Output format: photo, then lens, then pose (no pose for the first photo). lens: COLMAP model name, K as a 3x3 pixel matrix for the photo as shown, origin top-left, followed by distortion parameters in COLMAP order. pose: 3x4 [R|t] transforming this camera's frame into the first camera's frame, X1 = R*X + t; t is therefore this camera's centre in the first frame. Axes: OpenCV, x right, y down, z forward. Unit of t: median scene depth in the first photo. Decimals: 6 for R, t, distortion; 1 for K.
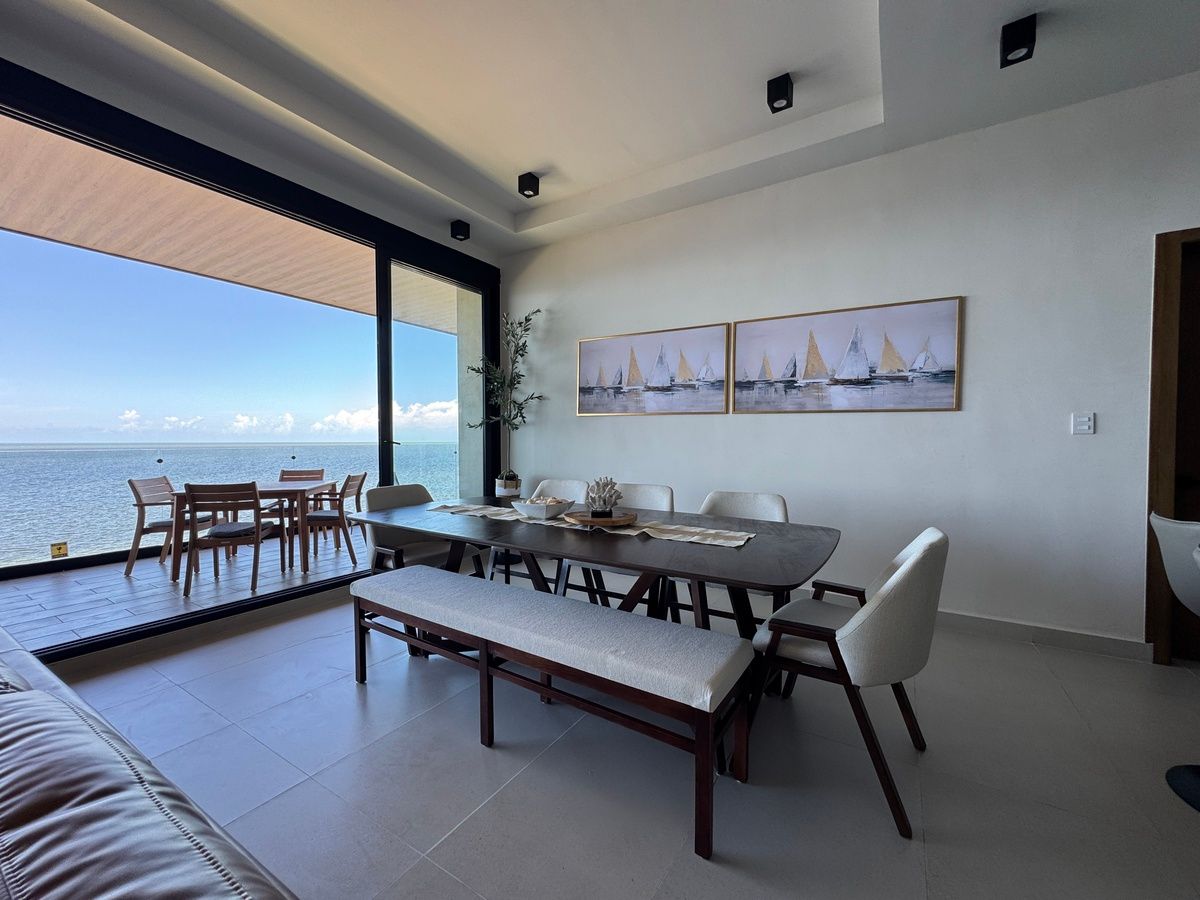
lens RADIAL K [[479.5, 0, 600.0], [0, 479.5, 450.0], [0, 0, 1]] dist [-0.003515, 0.000233]
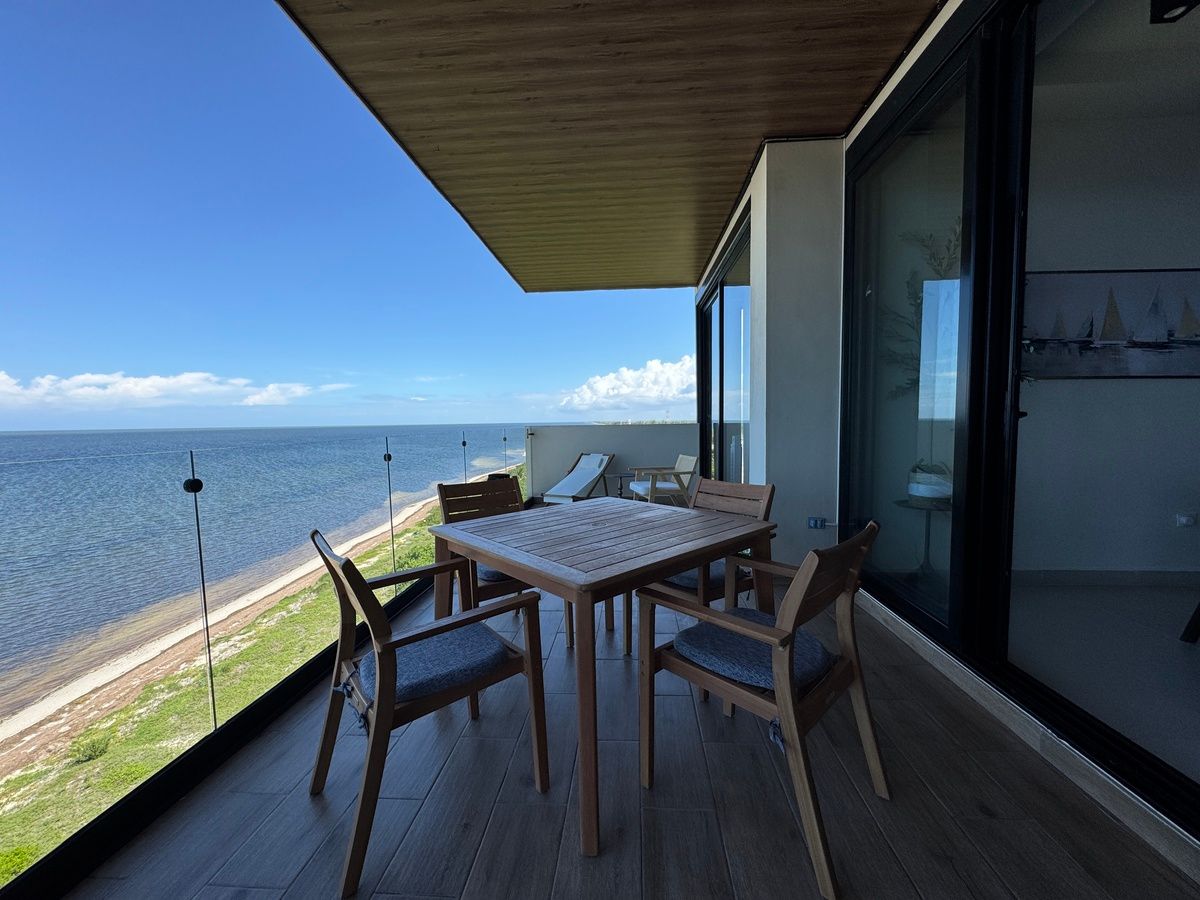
lens RADIAL K [[479.5, 0, 600.0], [0, 479.5, 450.0], [0, 0, 1]] dist [-0.003515, 0.000233]
pose [[0.884432, -0.065715, 0.462019, -0.918859], [0.026956, 0.995577, 0.090004, -0.046214], [-0.465889, -0.067149, 0.882291, 0.641369]]
